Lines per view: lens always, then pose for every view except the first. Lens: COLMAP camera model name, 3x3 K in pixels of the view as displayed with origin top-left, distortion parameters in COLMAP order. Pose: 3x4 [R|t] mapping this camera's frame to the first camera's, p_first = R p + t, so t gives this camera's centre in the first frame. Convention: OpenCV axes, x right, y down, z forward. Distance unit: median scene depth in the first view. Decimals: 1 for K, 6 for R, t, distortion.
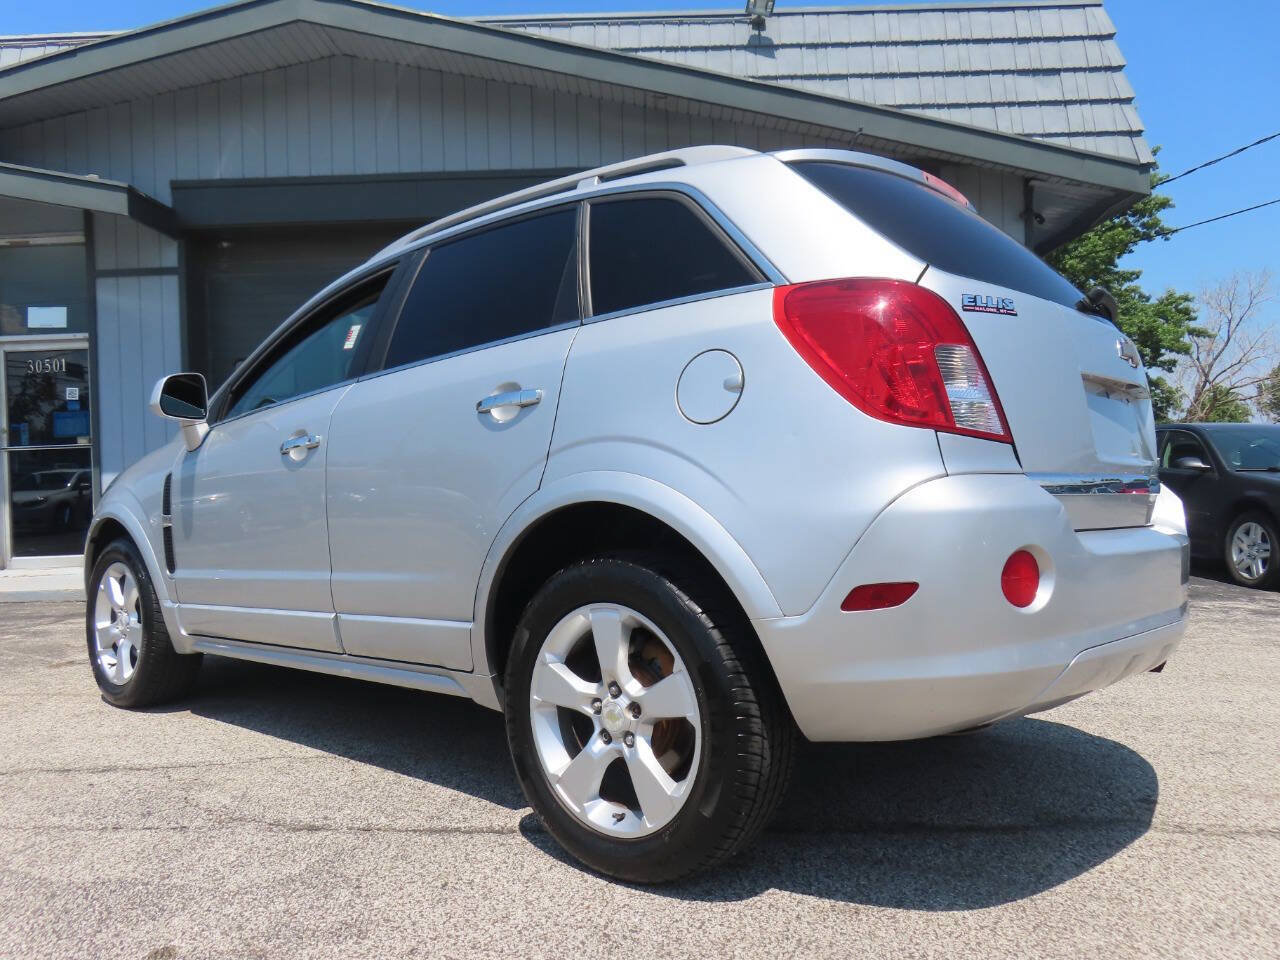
lens RADIAL K [[918.5, 0, 636.8], [0, 918.5, 492.2], [0, 0, 1]] dist [-0.007633, 0.002451]
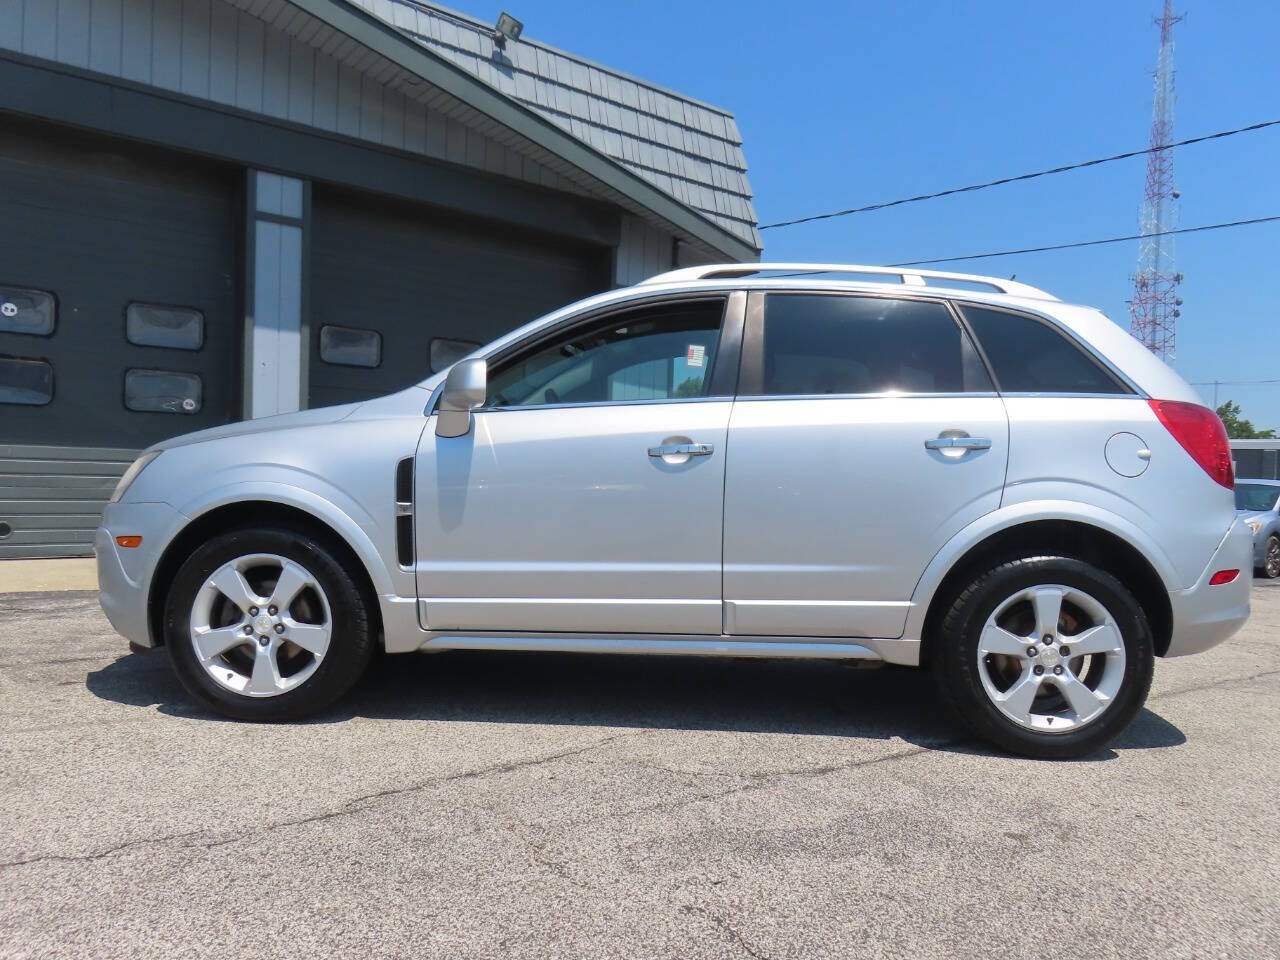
lens RADIAL K [[918.5, 0, 635.0], [0, 918.5, 482.1], [0, 0, 1]] dist [-0.007633, 0.002451]
pose [[0.783761, 0.046827, 0.619295, -1.312316], [-0.053331, 0.998545, -0.008010, -0.001746], [-0.618769, -0.026749, 0.785118, 0.185051]]
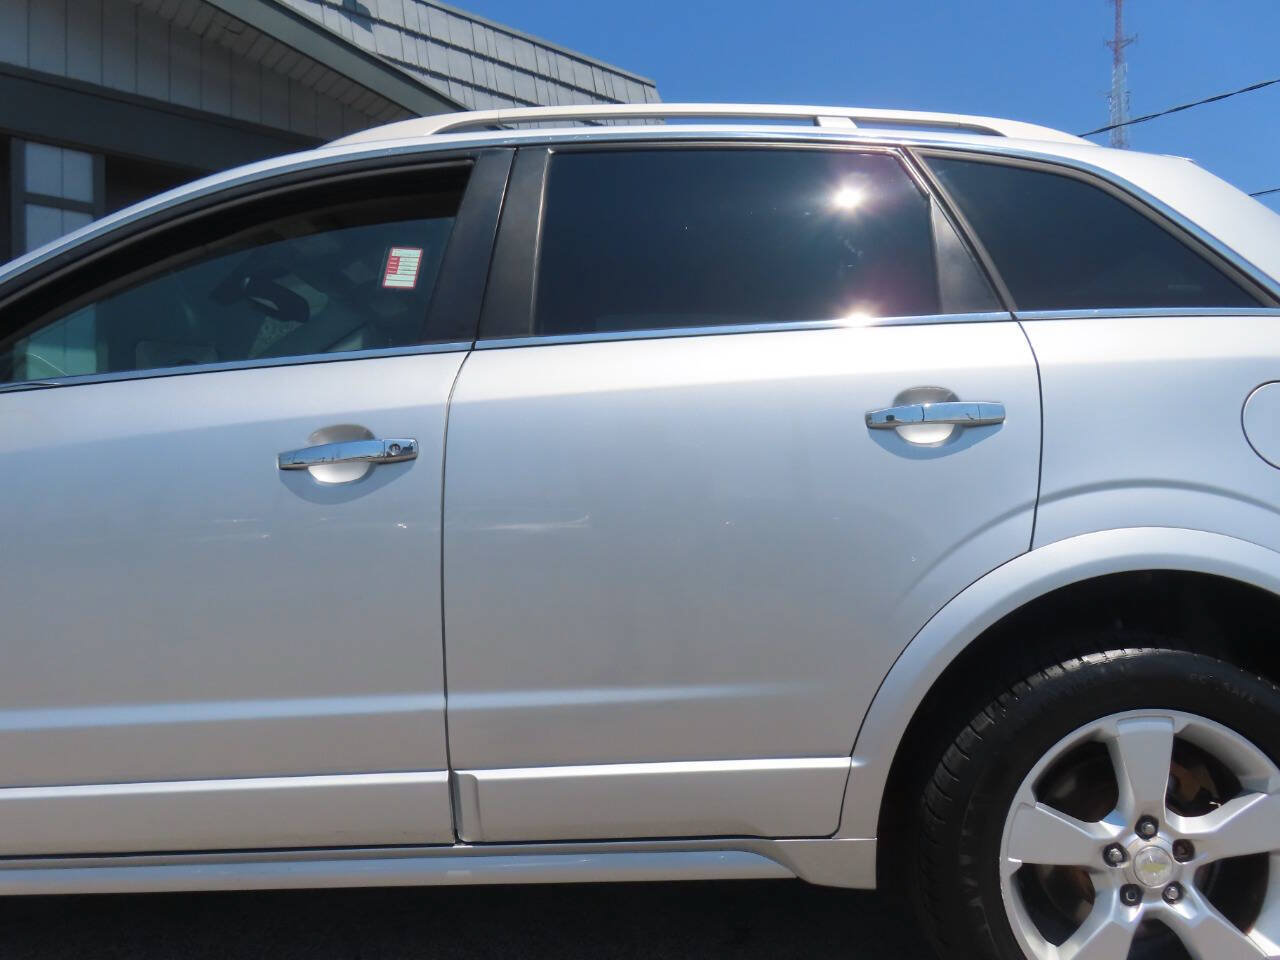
lens RADIAL K [[918.5, 0, 633.1], [0, 918.5, 495.3], [0, 0, 1]] dist [-0.007633, 0.002451]
pose [[0.773620, 0.029648, 0.632955, -0.681872], [-0.011838, 0.999407, -0.032344, -0.016249], [-0.633539, 0.017529, 0.773512, 0.586282]]
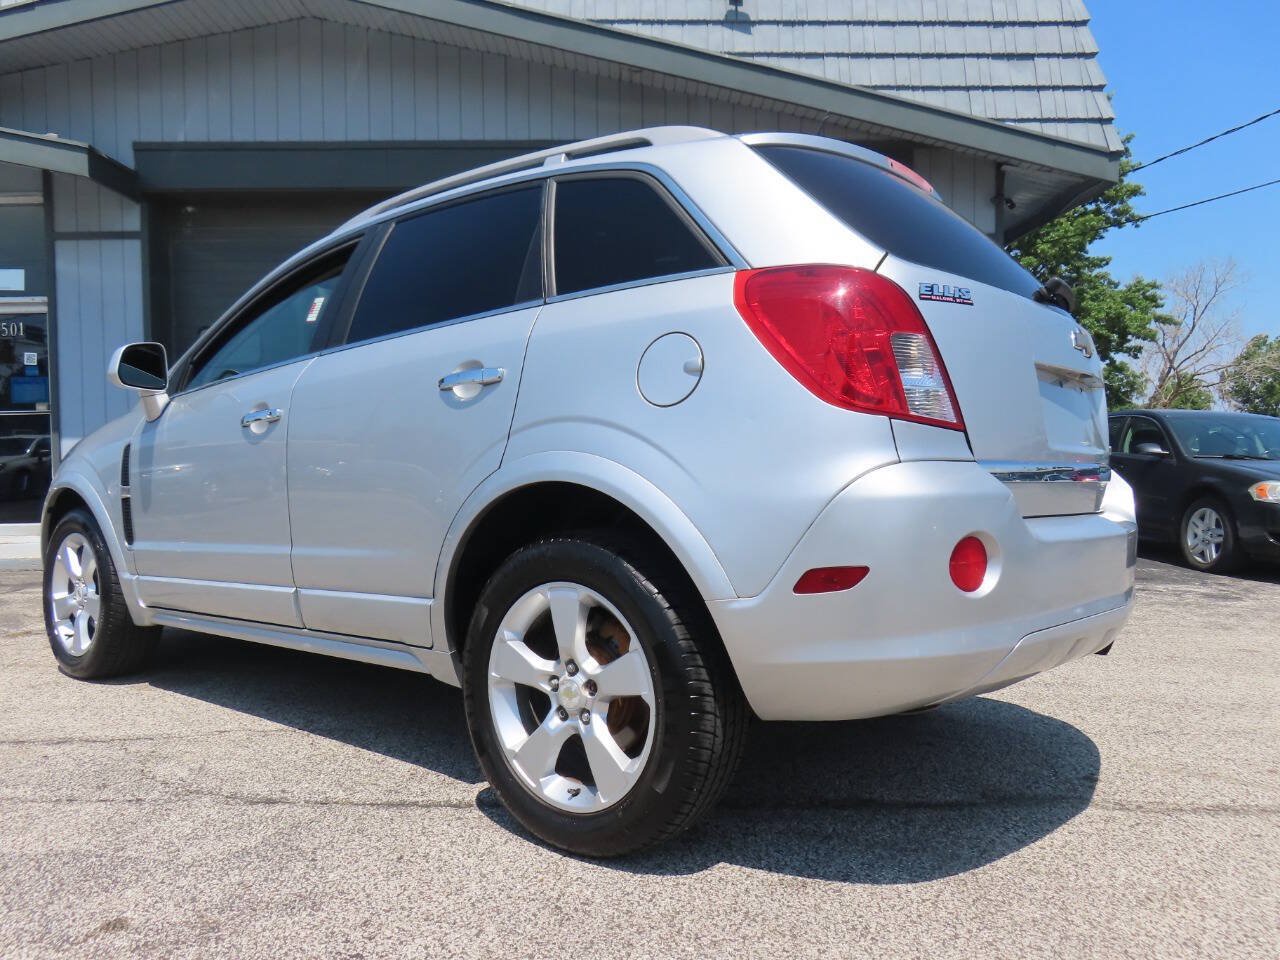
lens RADIAL K [[918.5, 0, 637.7], [0, 918.5, 491.2], [0, 0, 1]] dist [-0.007633, 0.002451]
pose [[0.999367, 0.015649, 0.031951, 0.011126], [-0.016459, 0.999545, 0.025257, -0.004766], [-0.031541, -0.025767, 0.999170, -0.006741]]
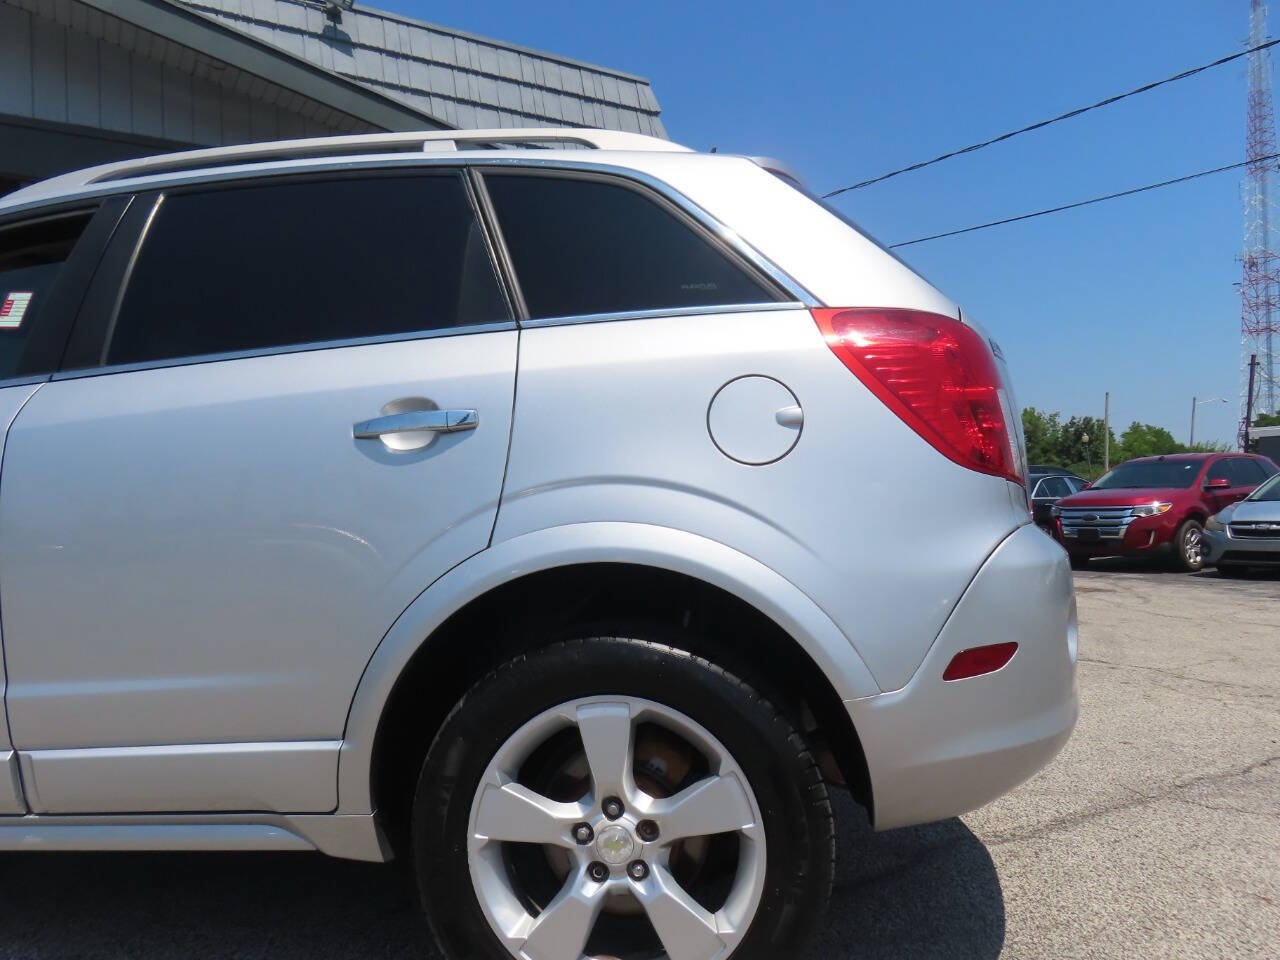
lens RADIAL K [[918.5, 0, 637.4], [0, 918.5, 496.5], [0, 0, 1]] dist [-0.007633, 0.002451]
pose [[0.842936, 0.001050, 0.538013, -0.353977], [0.013720, 0.999631, -0.023447, -0.022035], [-0.537839, 0.027146, 0.842610, 0.286110]]
